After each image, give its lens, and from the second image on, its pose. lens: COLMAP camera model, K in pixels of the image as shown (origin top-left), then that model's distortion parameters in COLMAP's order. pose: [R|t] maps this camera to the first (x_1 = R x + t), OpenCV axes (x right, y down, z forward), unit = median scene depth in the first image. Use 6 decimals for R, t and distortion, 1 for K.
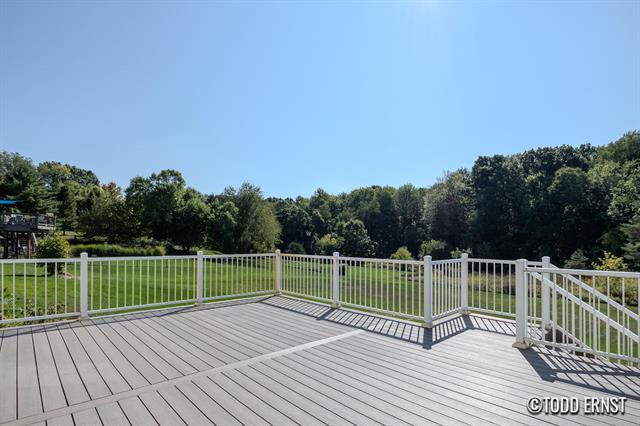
lens RADIAL K [[329.7, 0, 320.1], [0, 329.7, 236.2], [0, 0, 1]] dist [-0.005154, -0.002098]
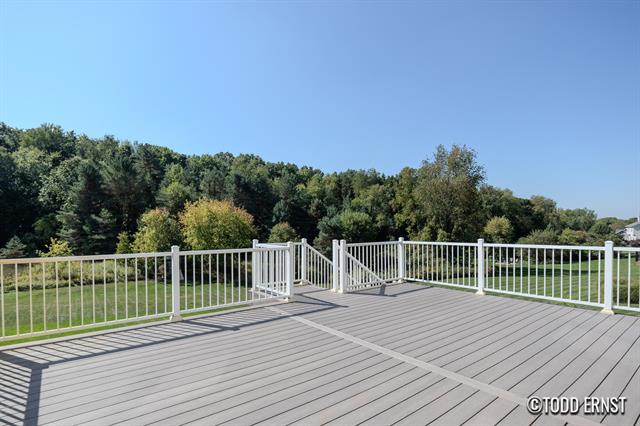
lens RADIAL K [[329.7, 0, 320.1], [0, 329.7, 236.2], [0, 0, 1]] dist [-0.005154, -0.002098]
pose [[0.078281, -0.030907, 0.996452, -0.053811], [-0.010713, 0.999436, 0.031841, -0.000009], [-0.996874, -0.013168, 0.077906, 0.051116]]
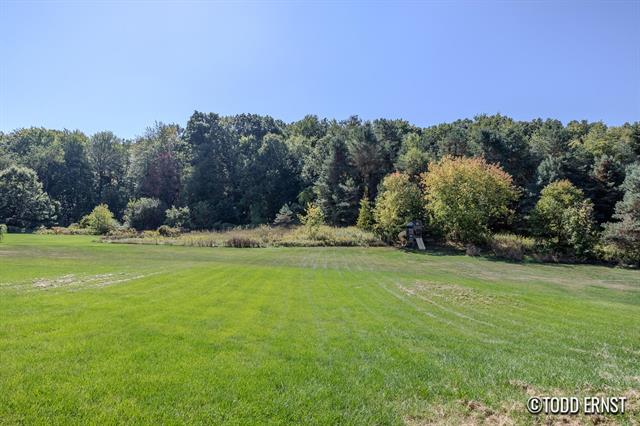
lens RADIAL K [[341.3, 0, 317.9], [0, 341.3, 204.8], [0, 0, 1]] dist [-0.005239, -0.001214]
pose [[0.677664, 0.008582, 0.735321, 0.010606], [-0.006060, 0.999963, -0.006086, 0.037056], [-0.735346, -0.000332, 0.677691, 0.106323]]
